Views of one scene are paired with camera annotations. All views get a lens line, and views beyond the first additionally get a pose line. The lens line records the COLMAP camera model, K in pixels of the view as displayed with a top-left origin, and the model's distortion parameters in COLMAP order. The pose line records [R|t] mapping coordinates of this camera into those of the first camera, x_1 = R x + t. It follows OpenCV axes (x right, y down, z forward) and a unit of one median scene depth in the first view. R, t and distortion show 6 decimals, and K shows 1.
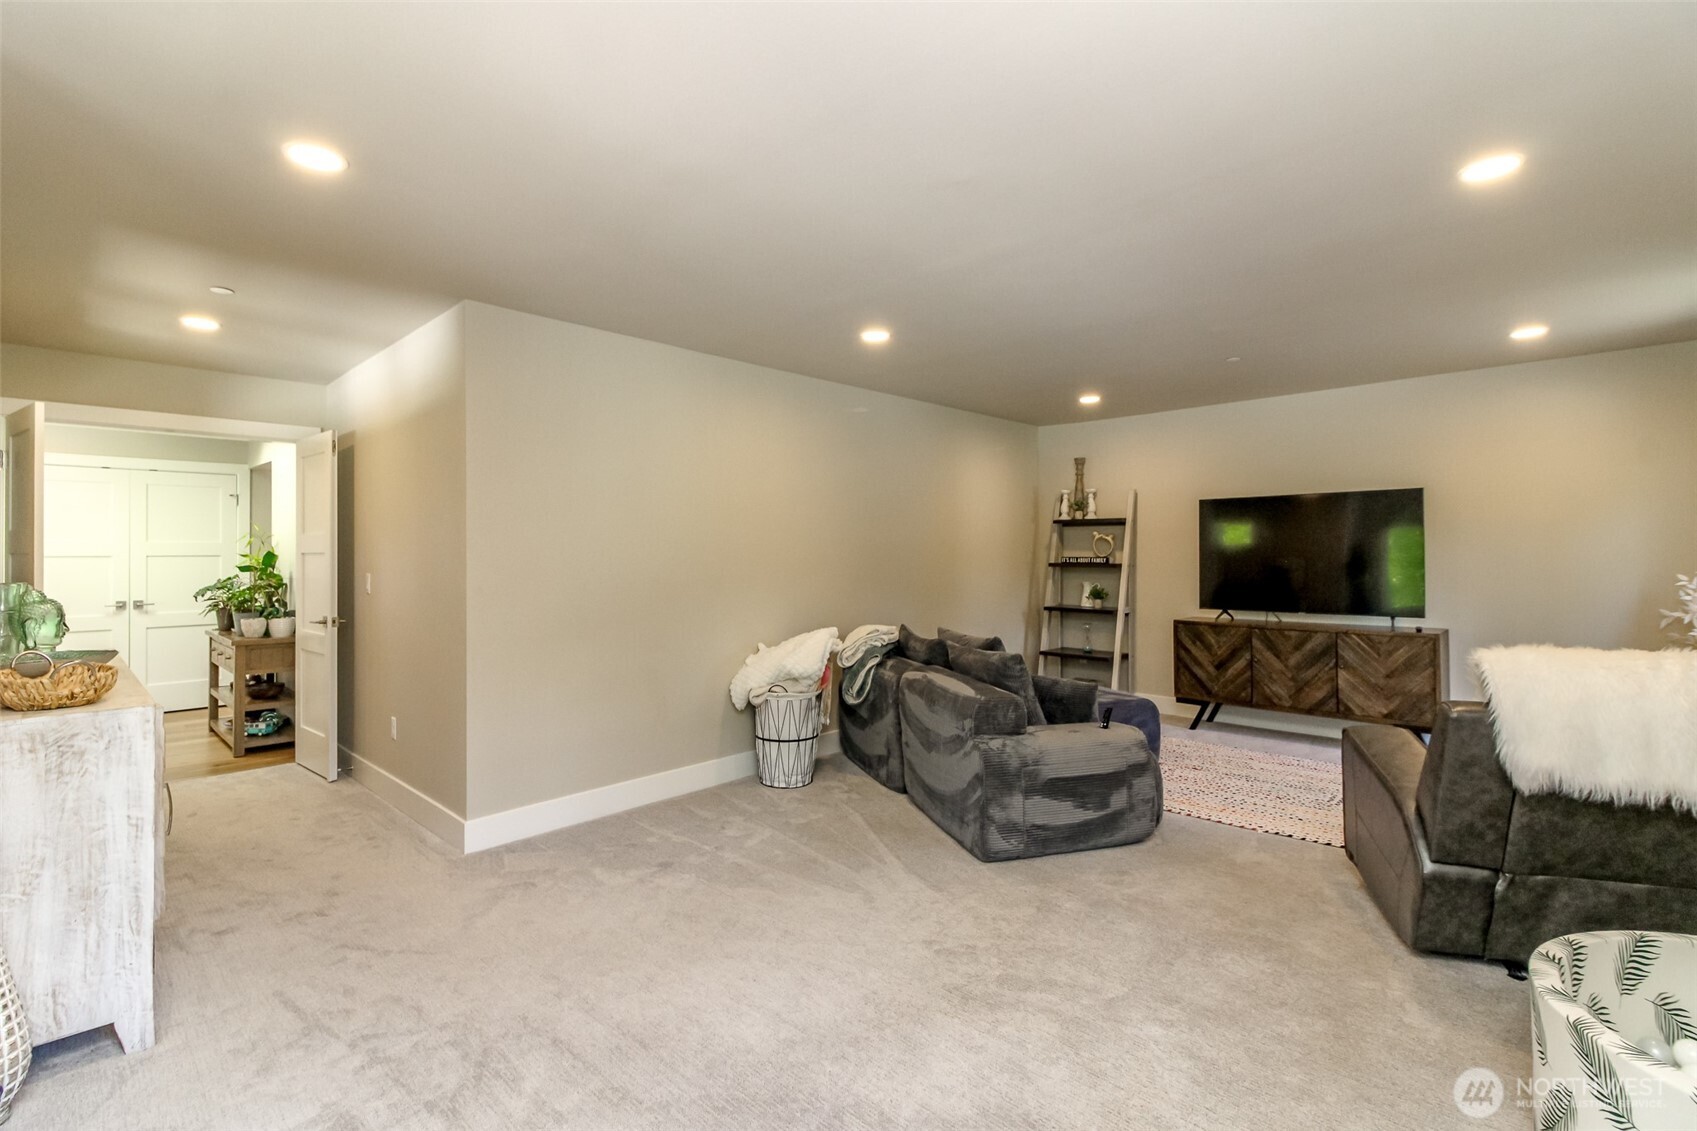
lens RADIAL K [[766.4, 0, 848.5], [0, 766.4, 565.5], [0, 0, 1]] dist [-0.000219, -0.000021]
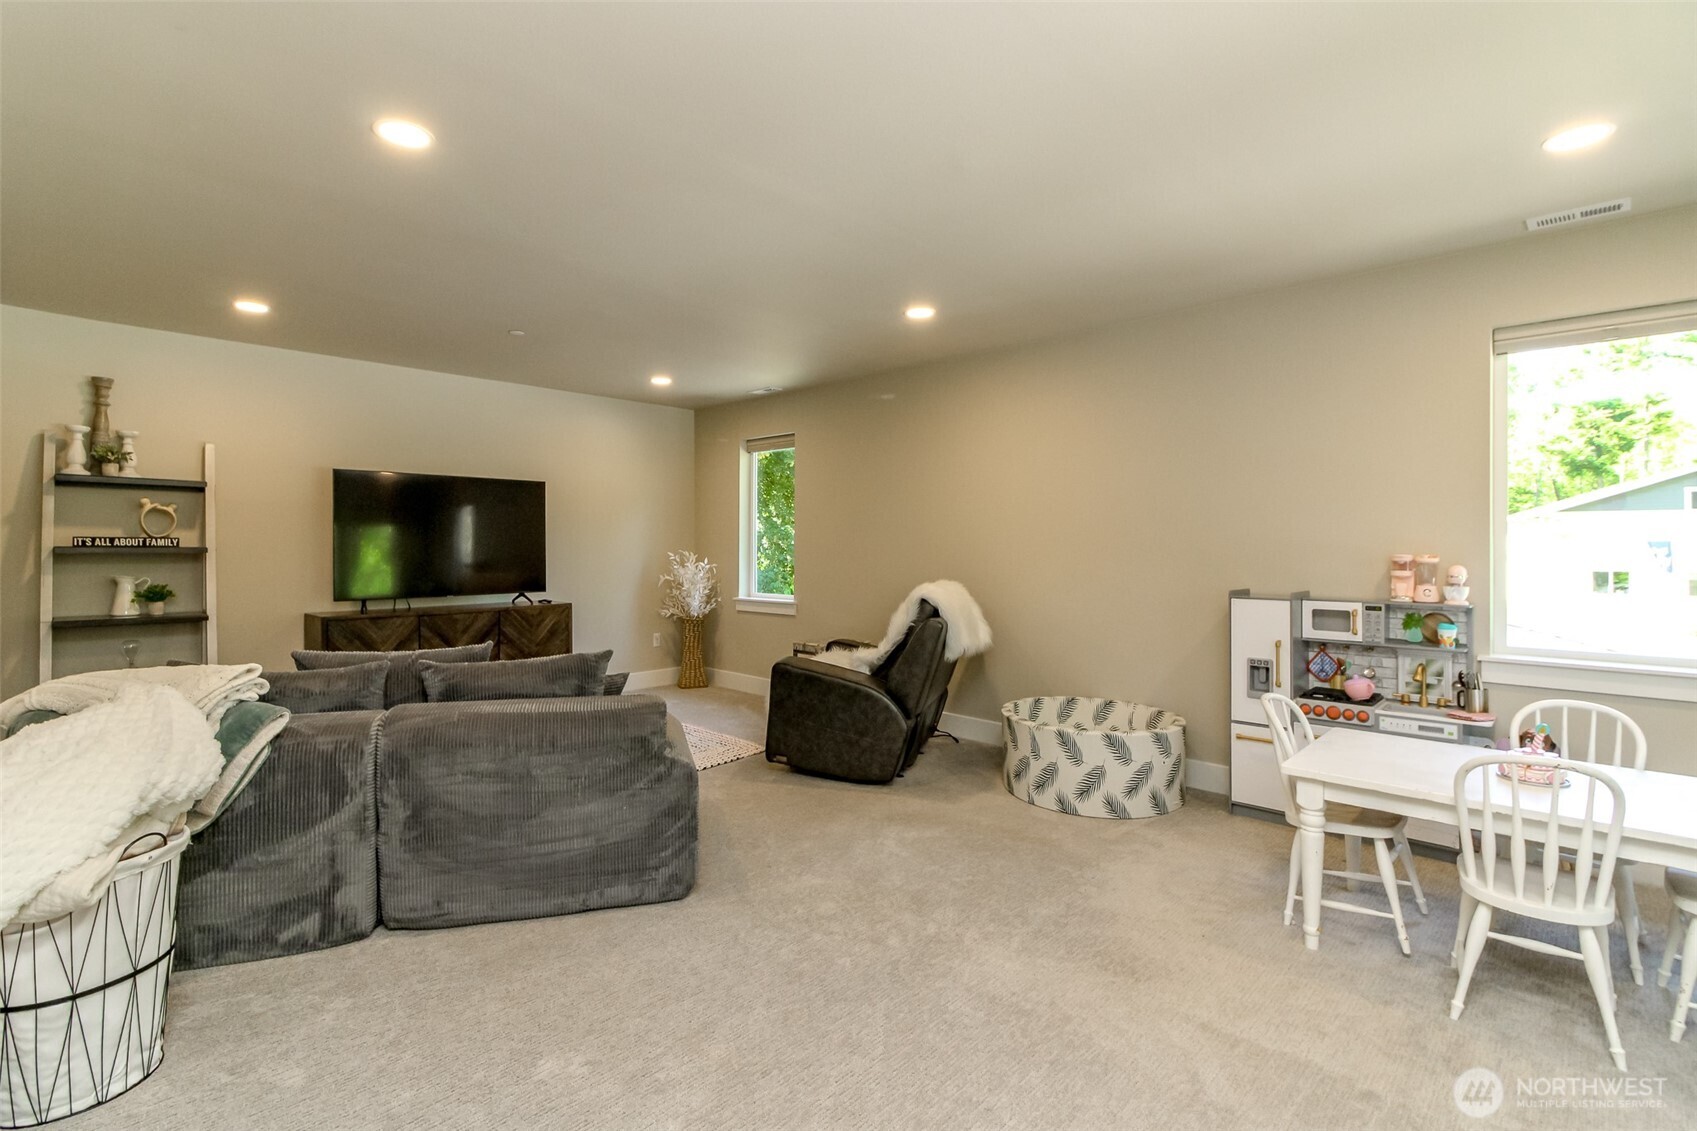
lens RADIAL K [[766.4, 0, 848.5], [0, 766.4, 565.5], [0, 0, 1]] dist [-0.000219, -0.000021]
pose [[-0.004444, -0.028911, 0.999572, -0.330646], [0.009617, 0.999535, 0.028953, -0.000505], [-0.999944, 0.009742, -0.004164, 0.414359]]
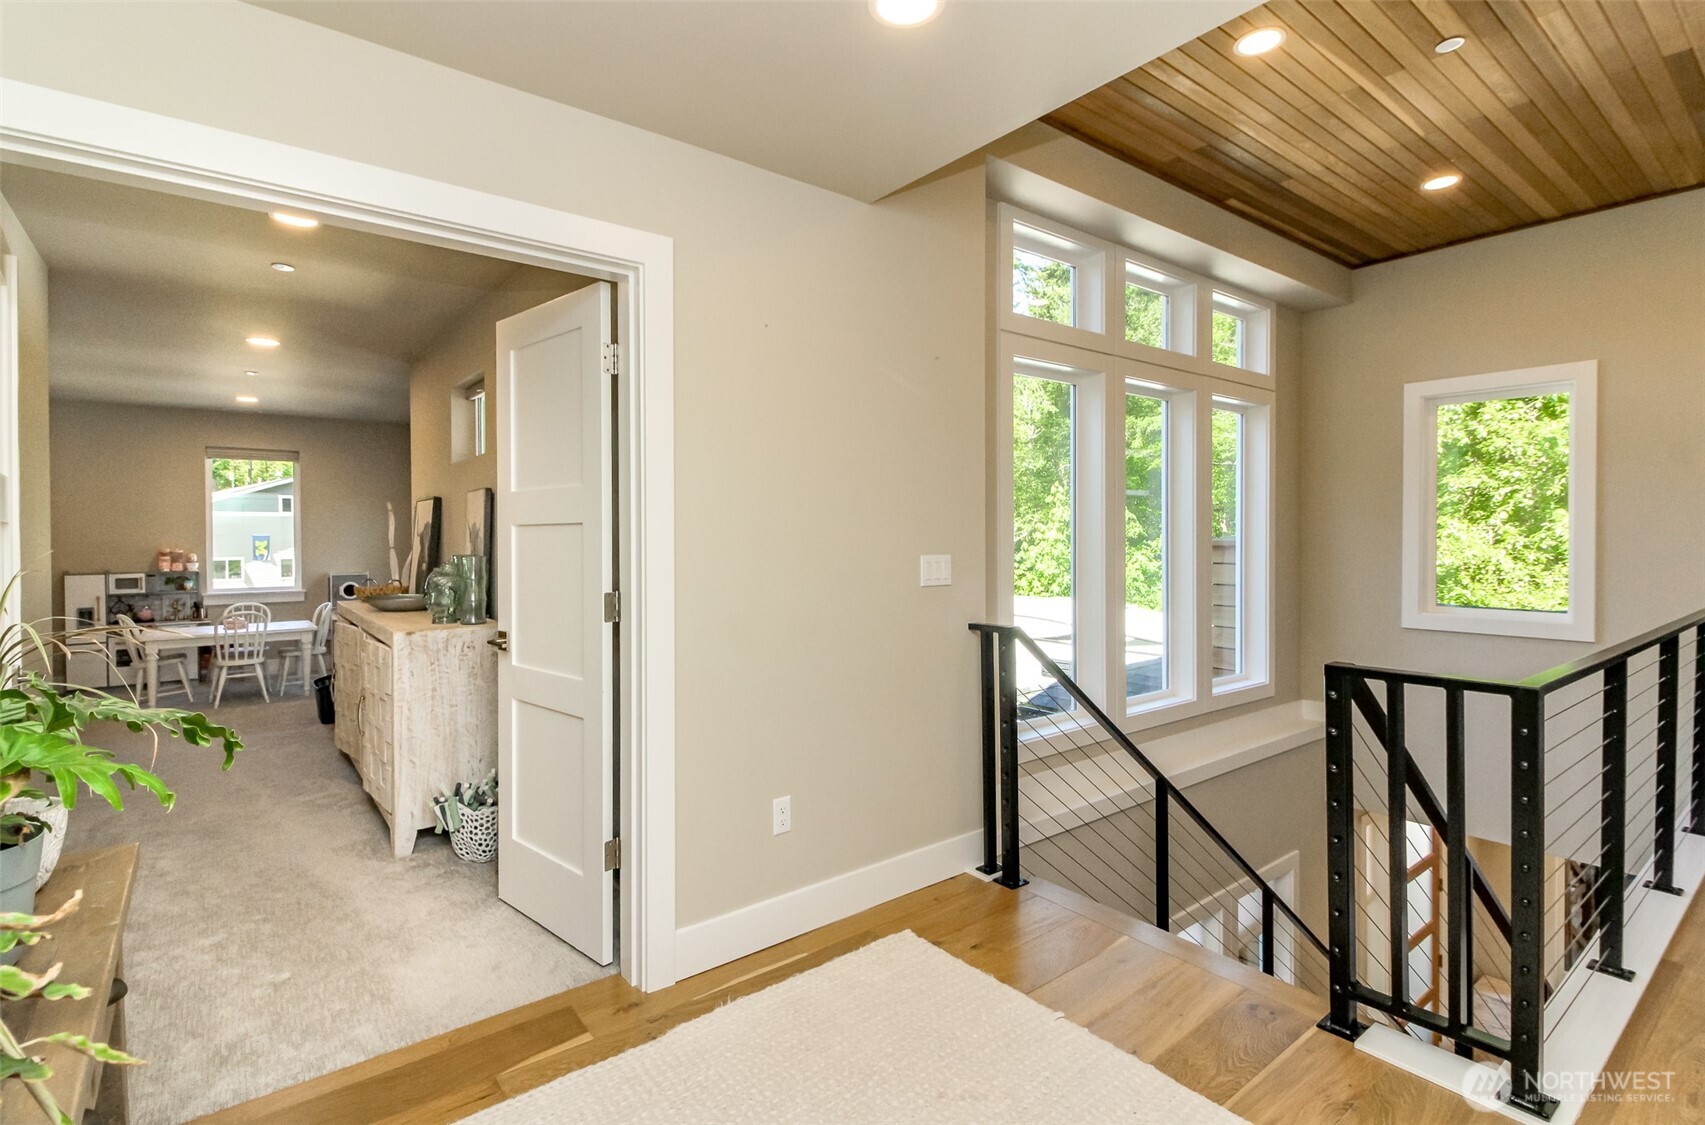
lens RADIAL K [[815.2, 0, 850.0], [0, 815.2, 537.3], [0, 0, 1]] dist [0.019807, 0.000077]
pose [[-0.991503, 0.002702, 0.130056, -0.959089], [0.004689, 0.999877, 0.014971, -0.019795], [-0.130000, 0.015453, -0.991394, 1.105192]]
